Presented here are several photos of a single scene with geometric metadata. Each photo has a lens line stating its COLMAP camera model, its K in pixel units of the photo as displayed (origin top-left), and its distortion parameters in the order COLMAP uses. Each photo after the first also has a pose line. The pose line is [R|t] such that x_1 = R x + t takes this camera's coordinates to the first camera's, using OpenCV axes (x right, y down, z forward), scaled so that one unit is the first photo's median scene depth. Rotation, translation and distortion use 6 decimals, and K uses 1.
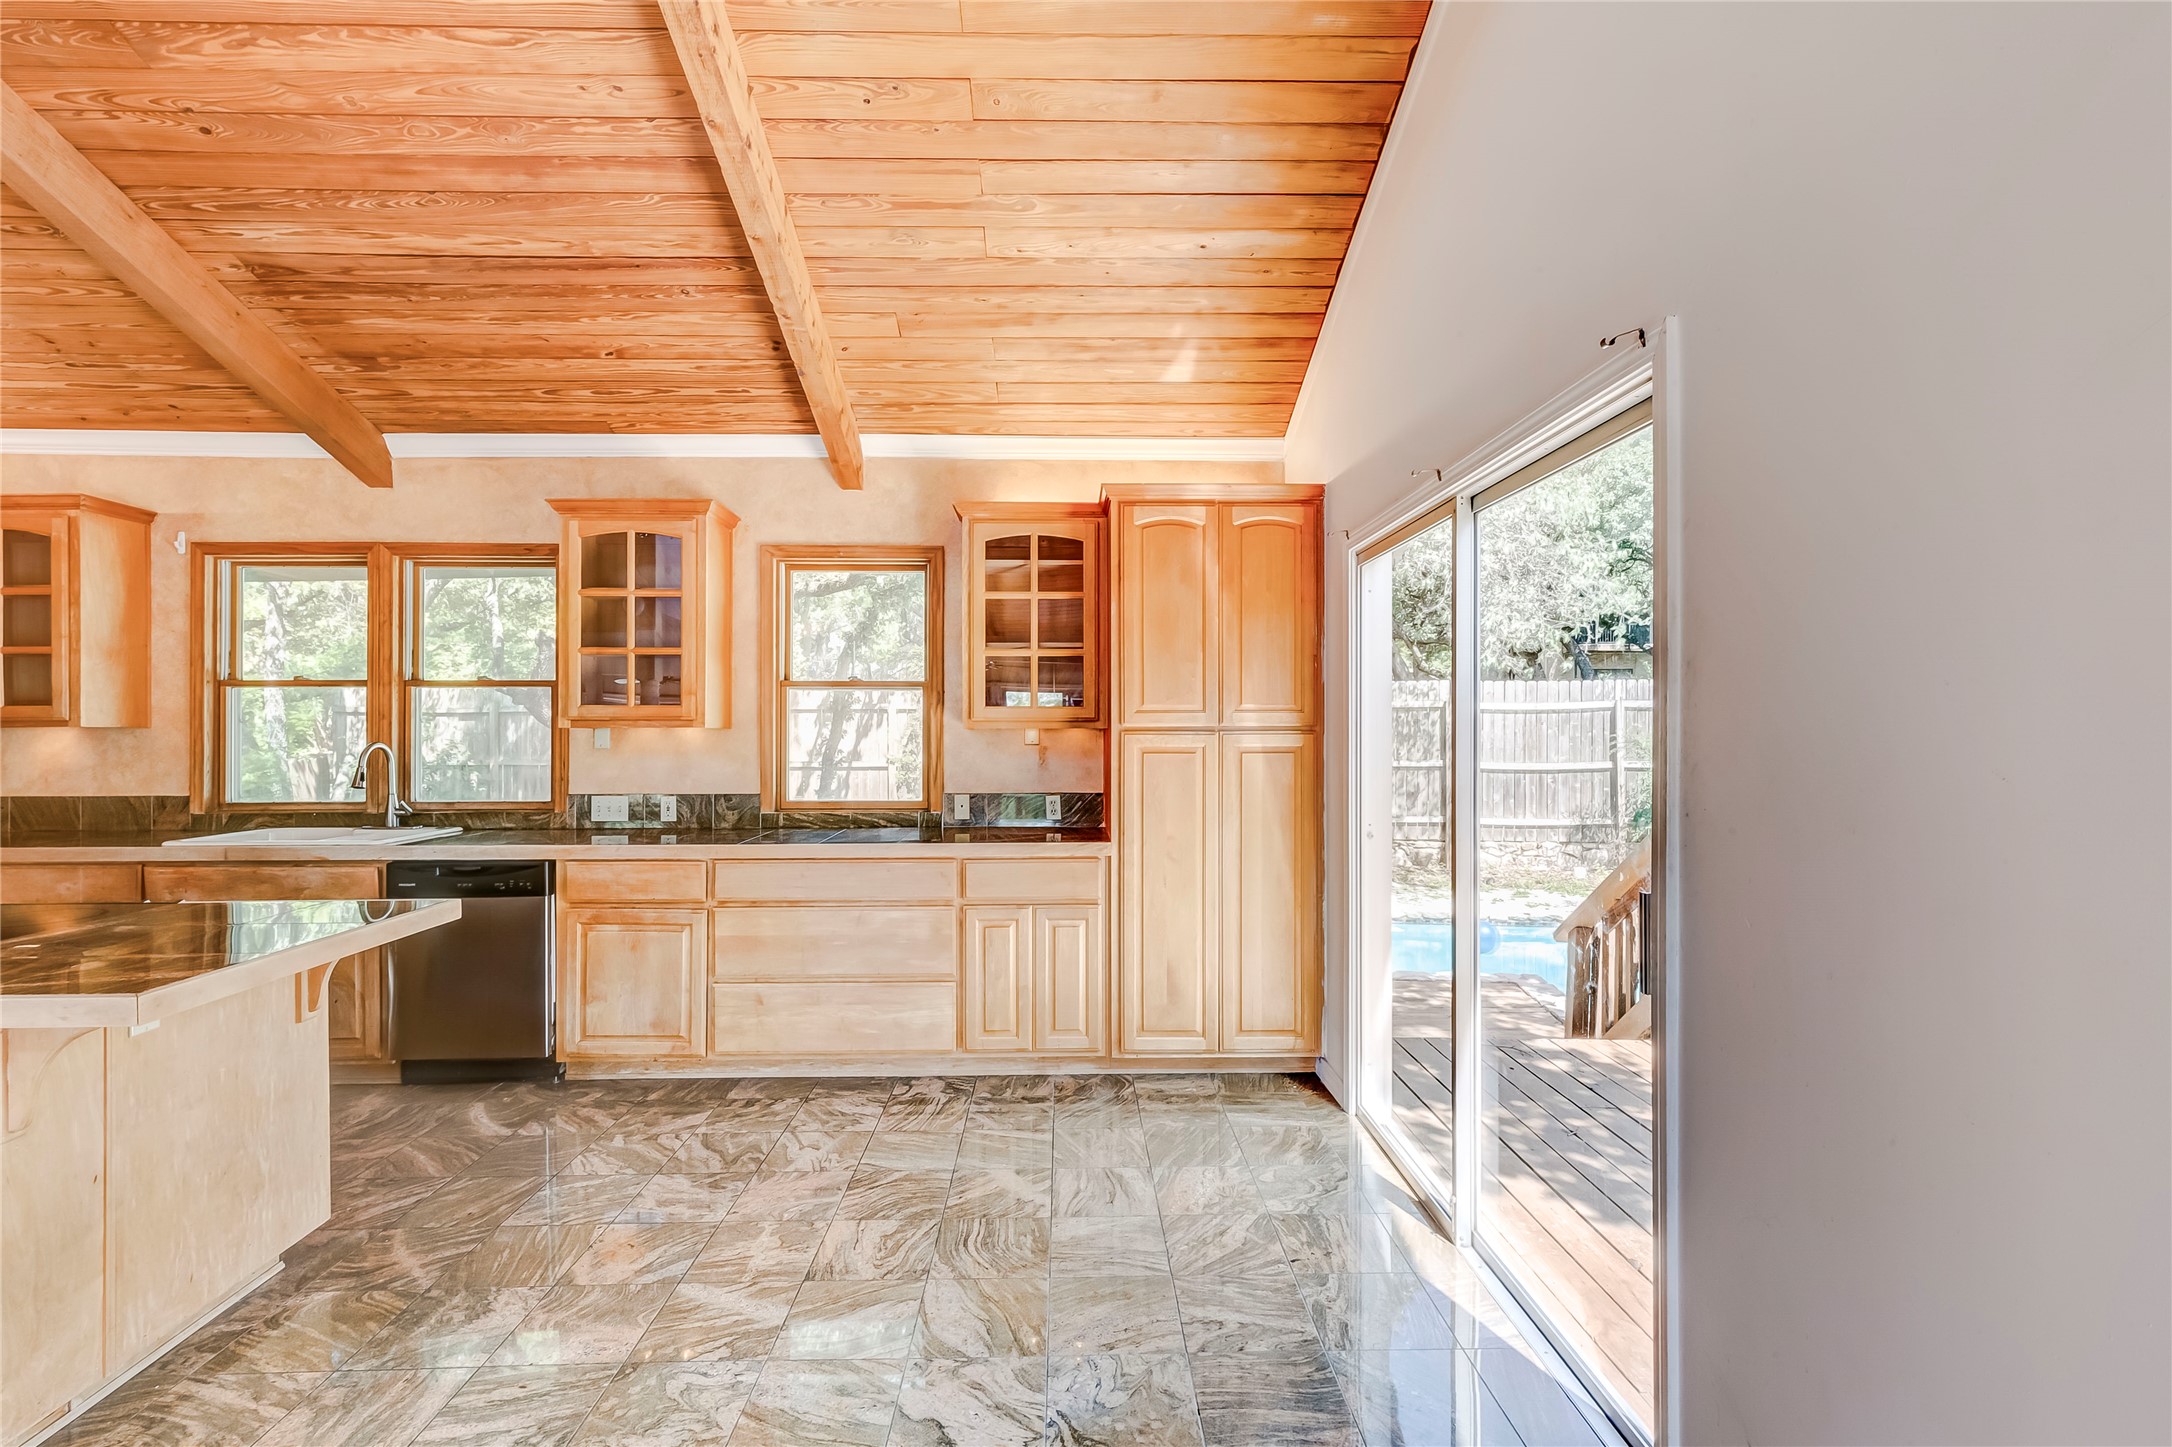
lens RADIAL K [[986.1, 0, 1085.3], [0, 986.1, 730.3], [0, 0, 1]] dist [0.001691, 0.000025]
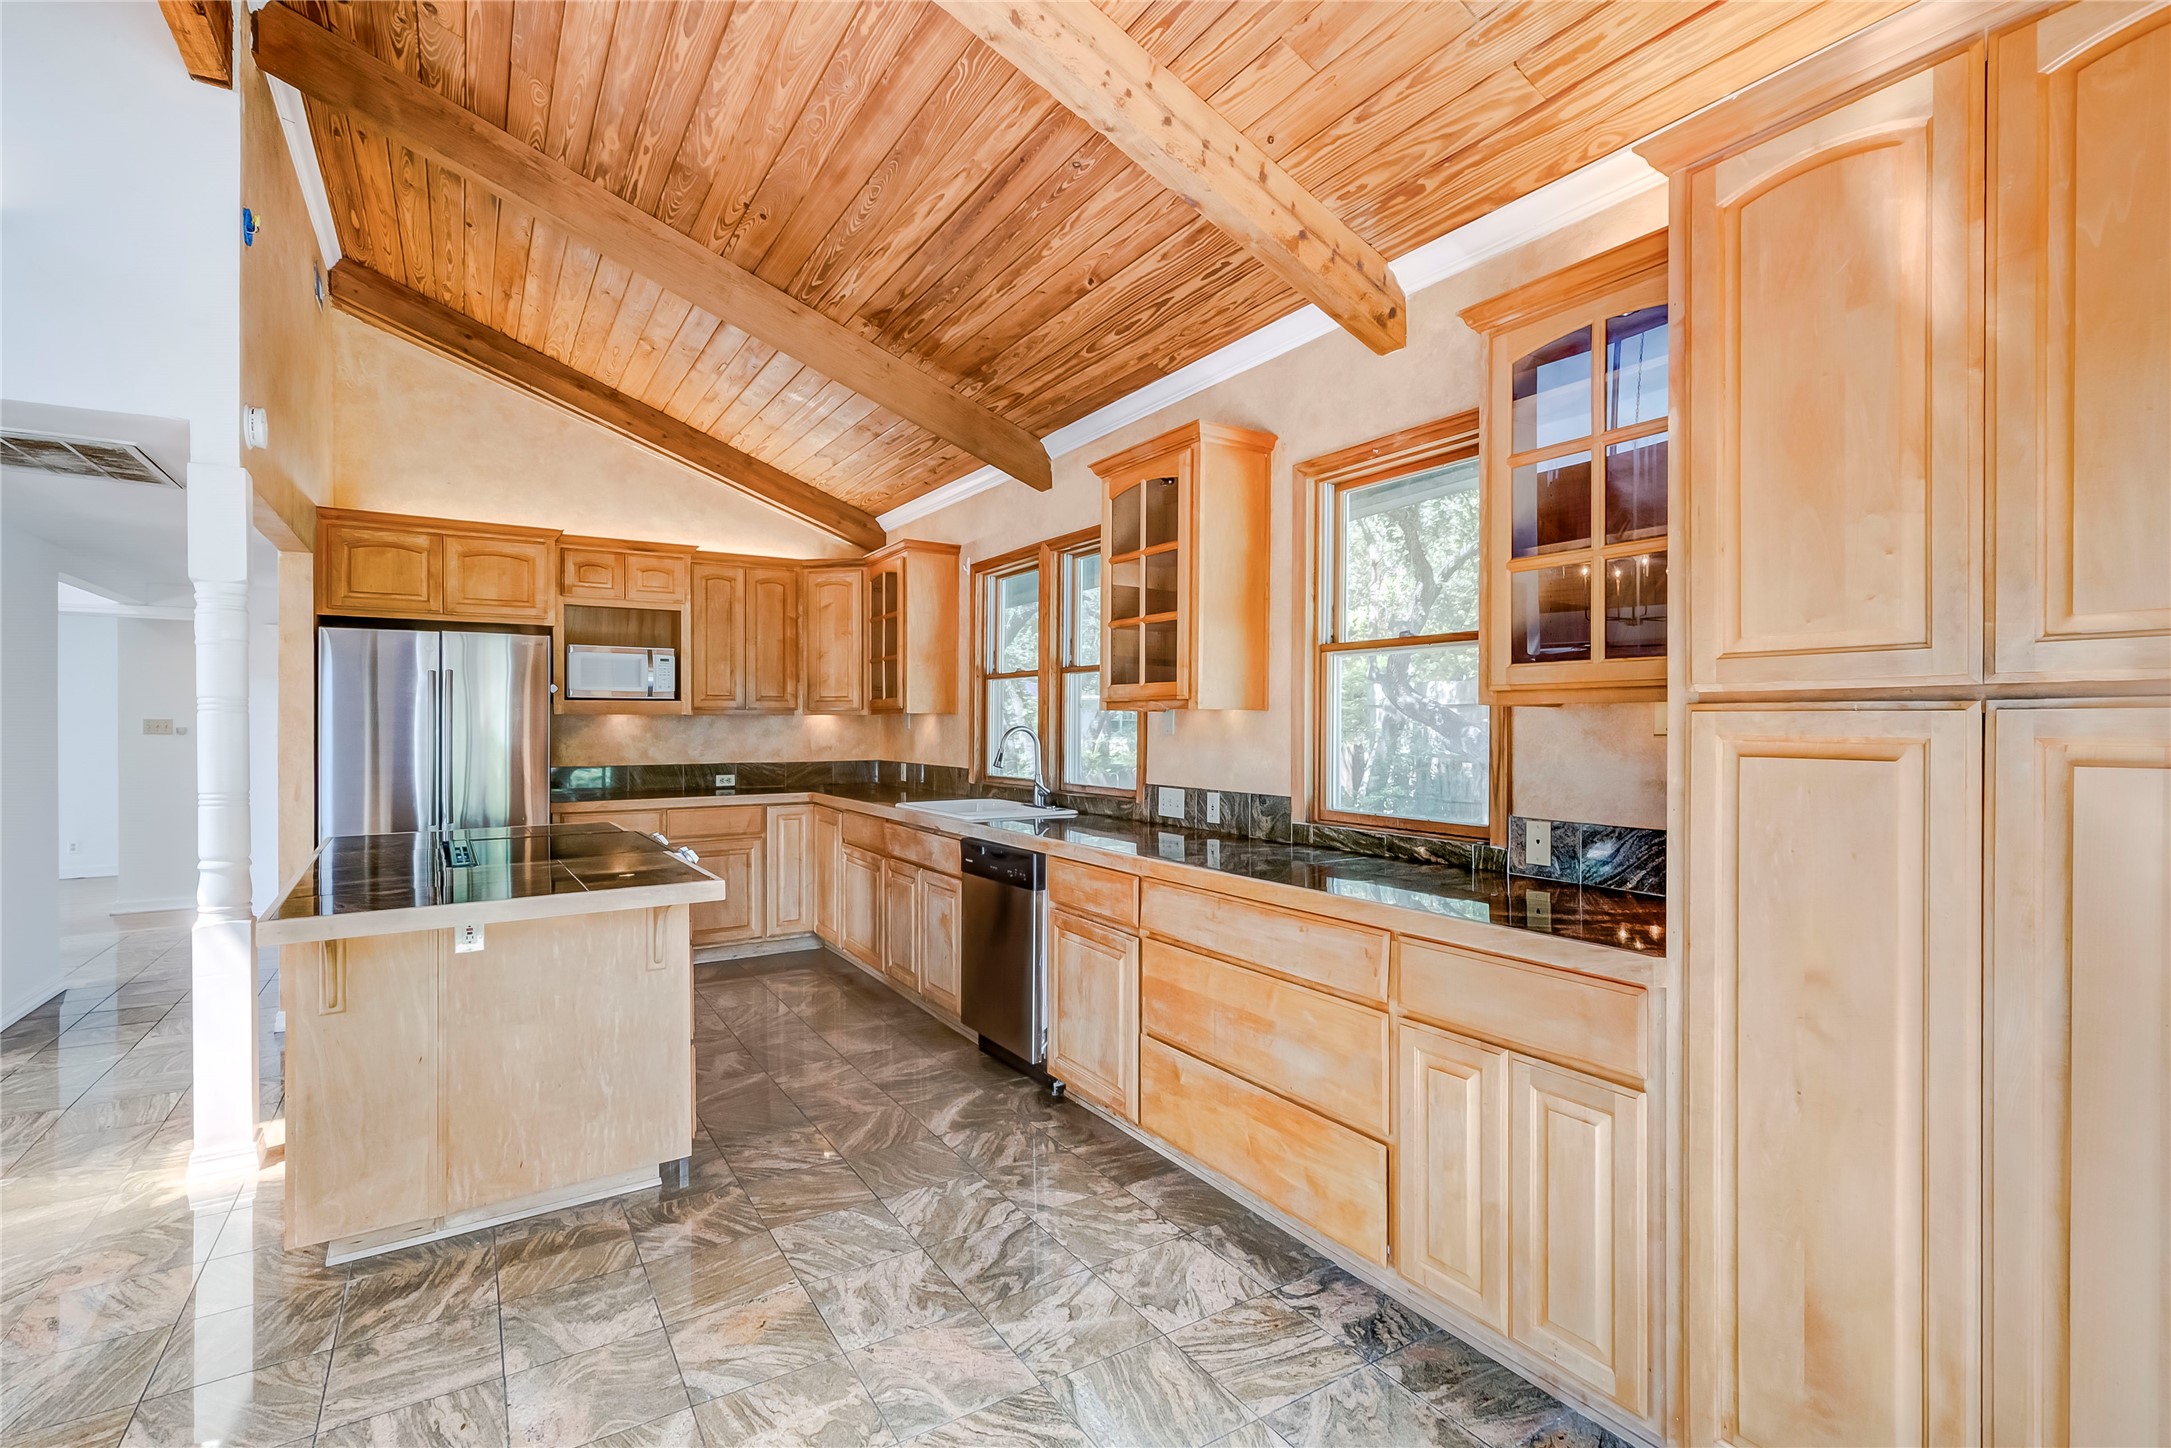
lens RADIAL K [[985.6, 0, 1086.4], [0, 985.6, 723.6], [0, 0, 1]] dist [0.001691, 0.000025]
pose [[0.512359, 0.002690, -0.858767, 0.270728], [-0.001599, 0.999996, 0.002179, 0.008517], [0.858770, 0.000257, 0.512361, 0.556032]]
